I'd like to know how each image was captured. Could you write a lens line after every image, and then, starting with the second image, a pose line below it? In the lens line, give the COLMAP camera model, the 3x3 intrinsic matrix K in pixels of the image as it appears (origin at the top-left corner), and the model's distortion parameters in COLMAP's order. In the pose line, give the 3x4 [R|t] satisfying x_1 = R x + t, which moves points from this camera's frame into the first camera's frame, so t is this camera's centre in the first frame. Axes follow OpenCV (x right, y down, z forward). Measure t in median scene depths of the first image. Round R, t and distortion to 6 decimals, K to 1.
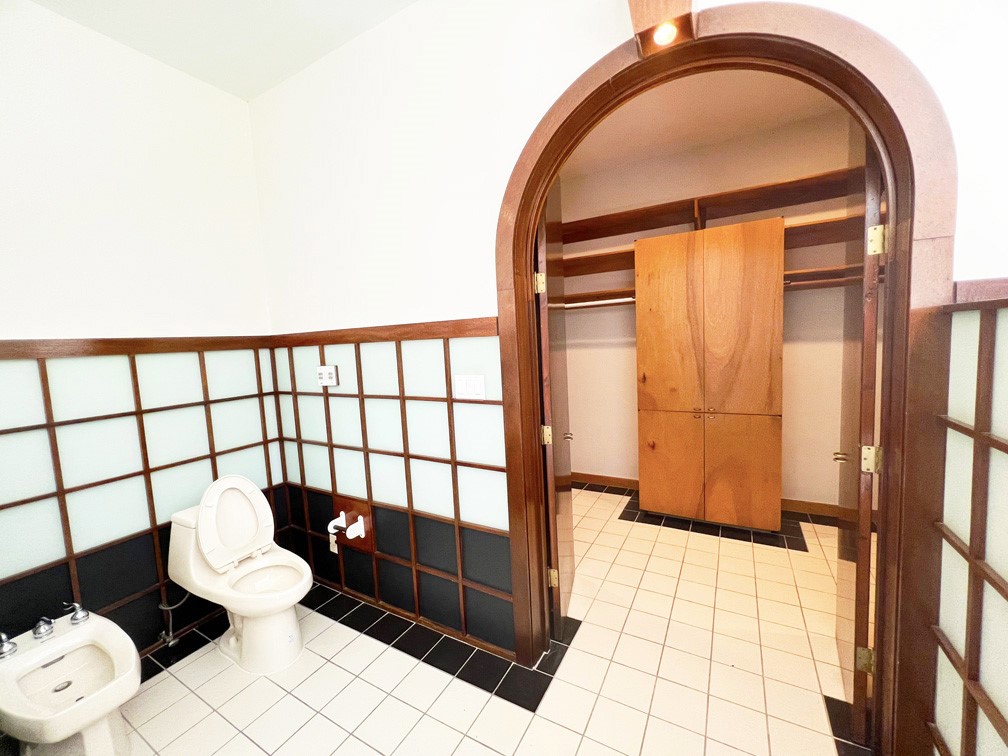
lens RADIAL K [[407.4, 0, 504.0], [0, 407.4, 378.0], [0, 0, 1]] dist [0.021360, 0.000024]
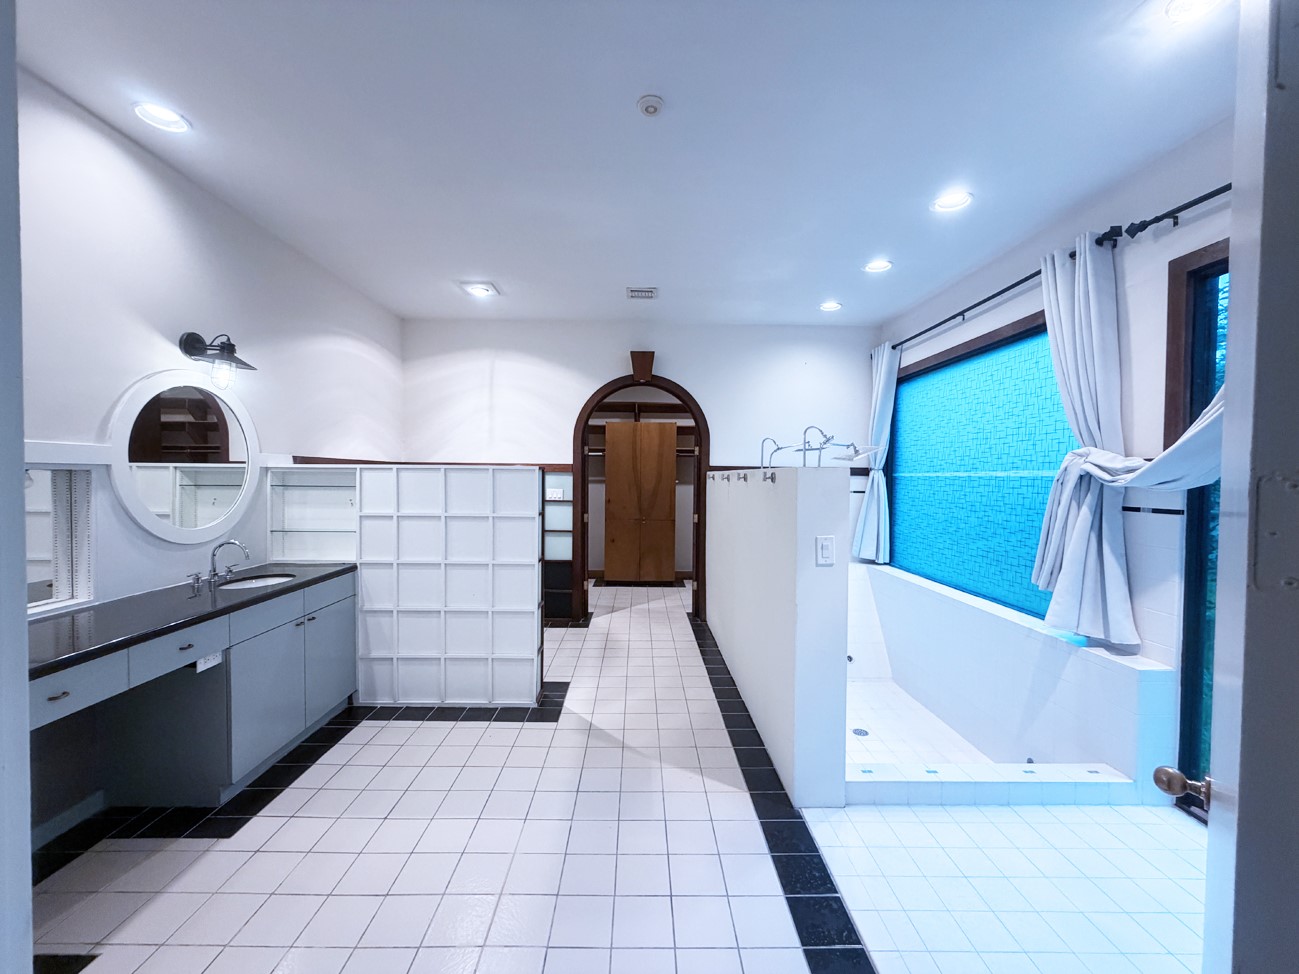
lens RADIAL K [[650.4, 0, 649.5], [0, 650.4, 487.0], [0, 0, 1]] dist [0.001804, 0.000410]
pose [[0.852312, 0.048924, 0.520740, -1.392438], [-0.008229, 0.996747, -0.080177, 0.241340], [-0.522969, 0.064051, 0.849942, -2.092262]]
